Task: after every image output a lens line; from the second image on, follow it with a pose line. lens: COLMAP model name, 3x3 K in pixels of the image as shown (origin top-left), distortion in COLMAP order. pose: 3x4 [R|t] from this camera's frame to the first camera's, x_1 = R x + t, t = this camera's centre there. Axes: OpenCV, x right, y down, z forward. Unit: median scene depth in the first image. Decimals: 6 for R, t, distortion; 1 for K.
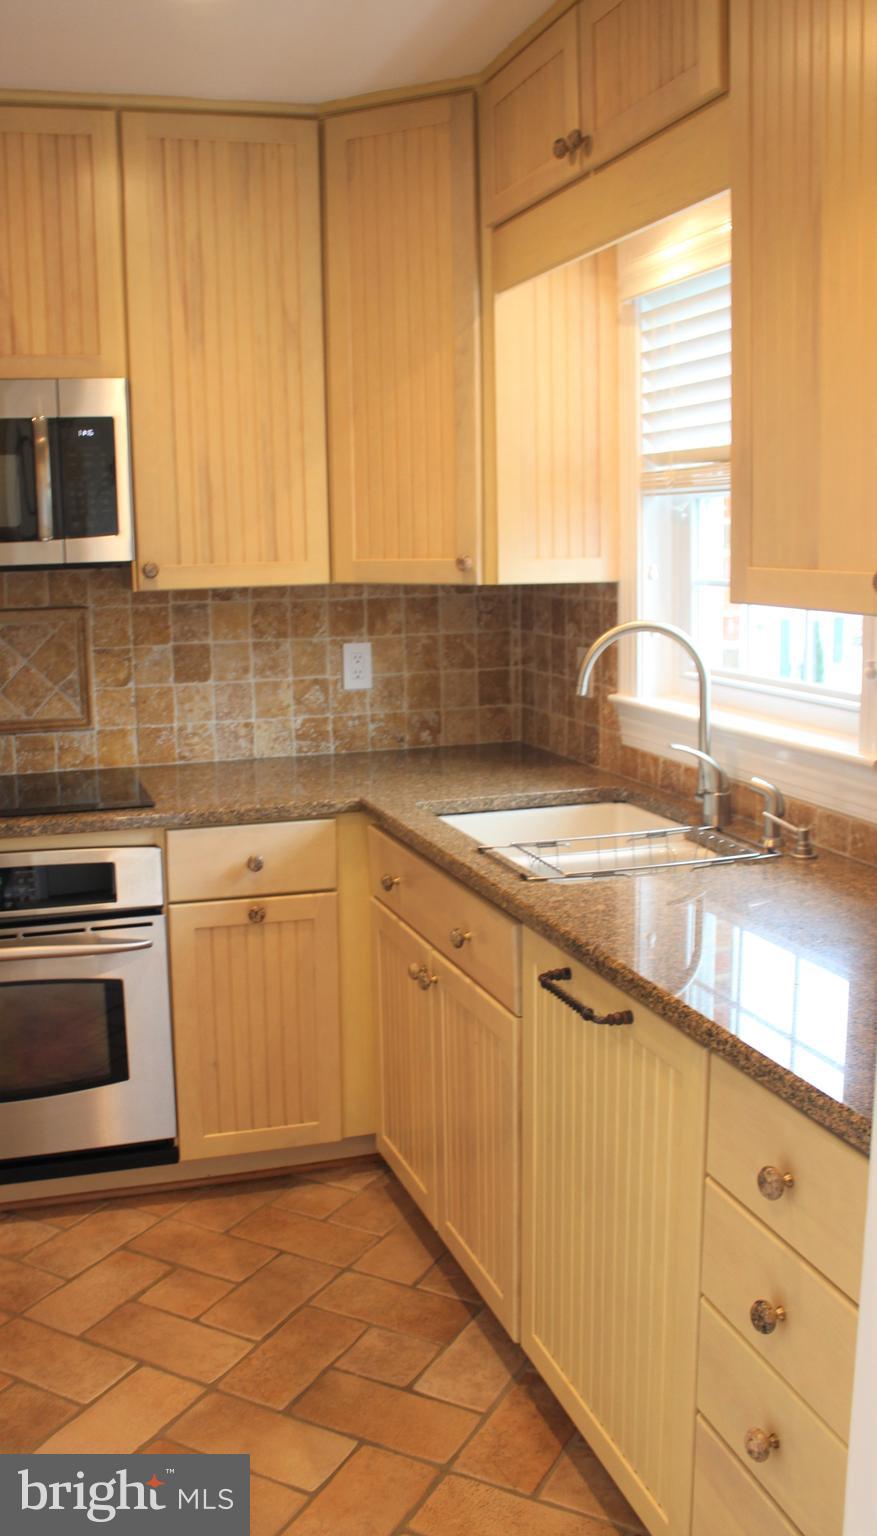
lens RADIAL K [[1365.6, 0, 363.6], [0, 1365.6, 773.5], [0, 0, 1]] dist [-0.138528, -0.002683]
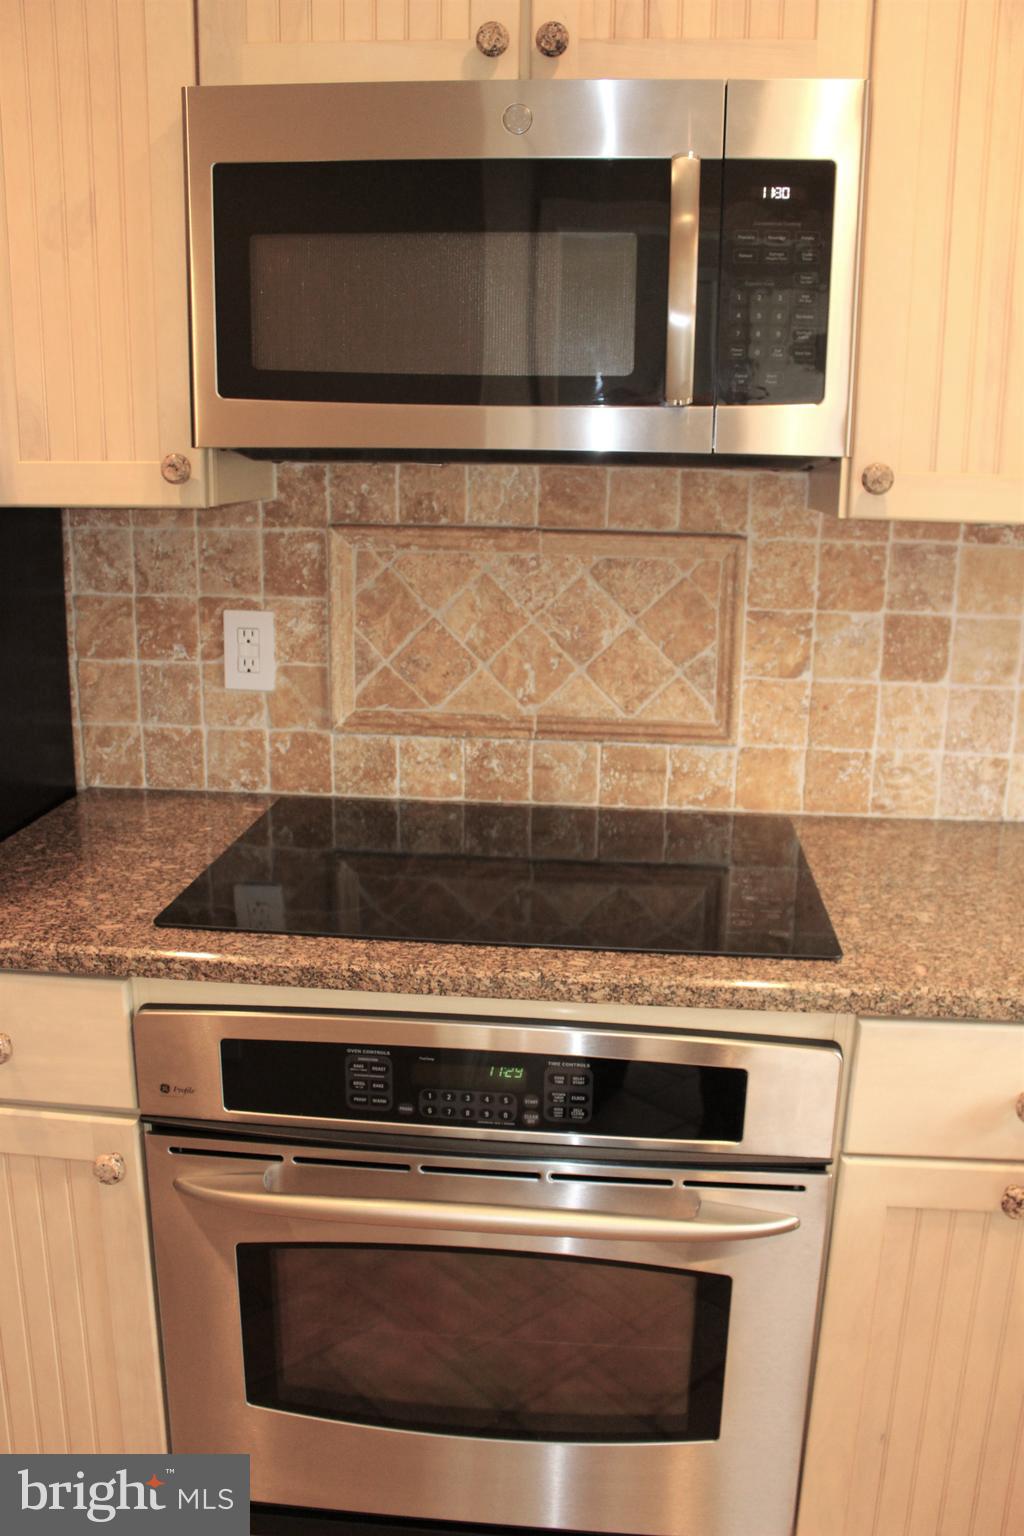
lens RADIAL K [[1284.3, 0, 512.0], [0, 1284.3, 768.0], [0, 0, 1]] dist [-0.173013, 0.137000]
pose [[0.931406, 0.121376, -0.343149, -0.098141], [-0.095078, 0.991161, 0.092518, -0.065478], [0.351346, -0.053546, 0.934713, 0.451955]]
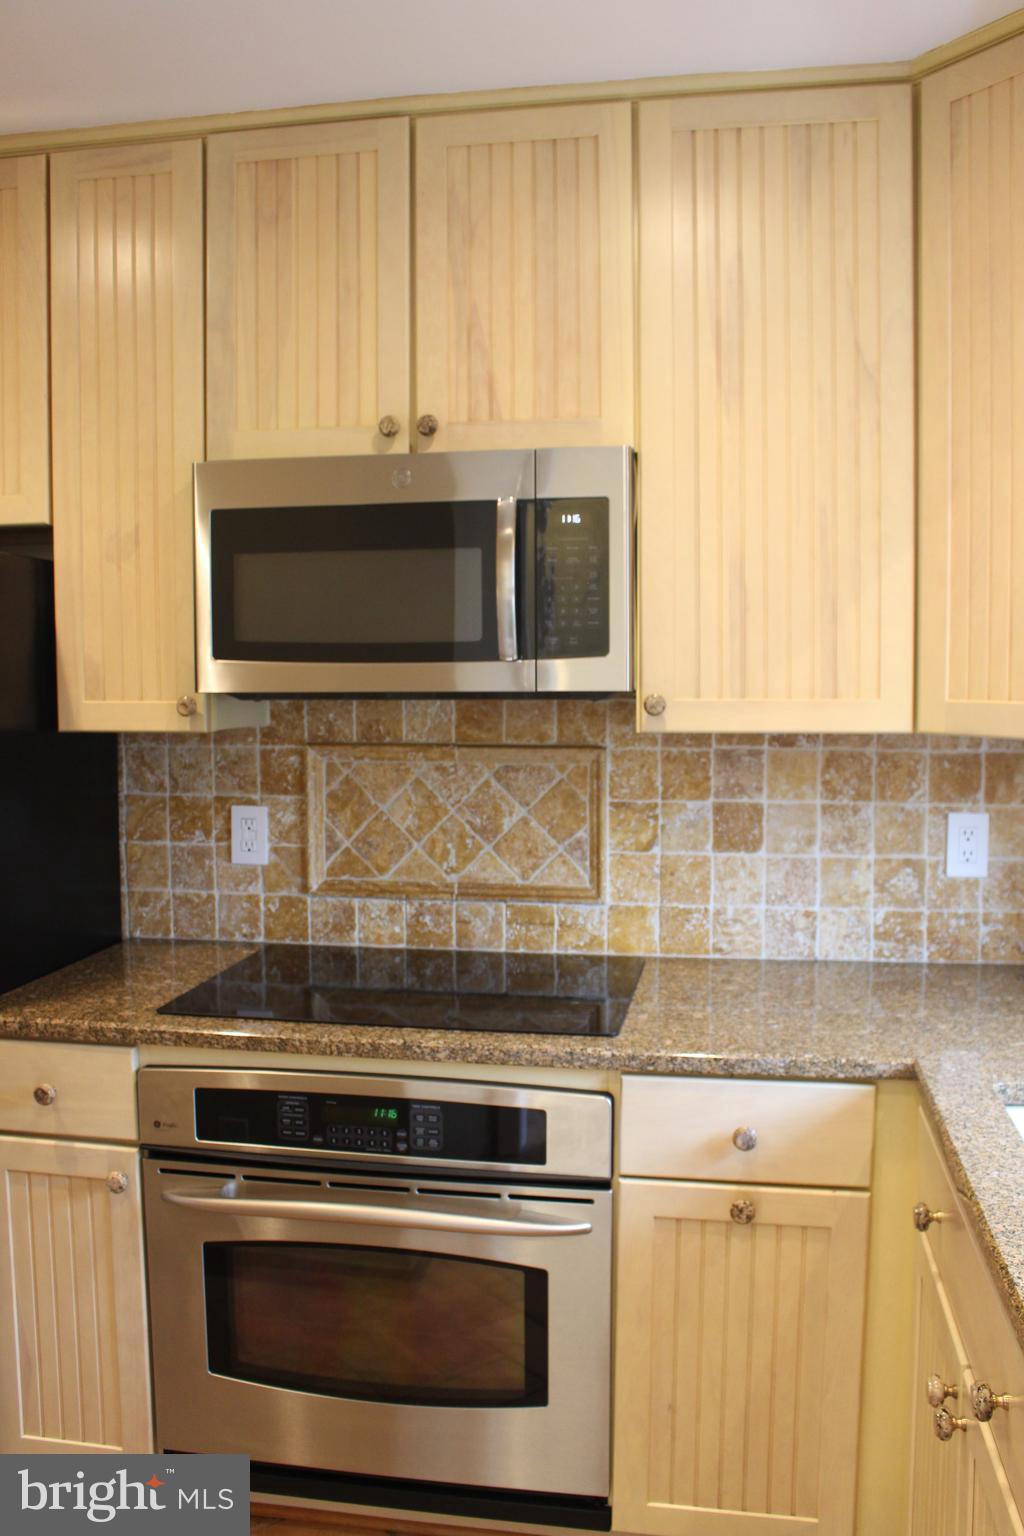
lens RADIAL K [[1284.3, 0, 512.0], [0, 1284.3, 768.0], [0, 0, 1]] dist [-0.173013, 0.137000]
pose [[0.902161, 0.050280, -0.428459, 0.064482], [-0.088365, 0.993664, -0.069453, -0.054587], [0.422252, 0.100519, 0.900888, 0.310971]]
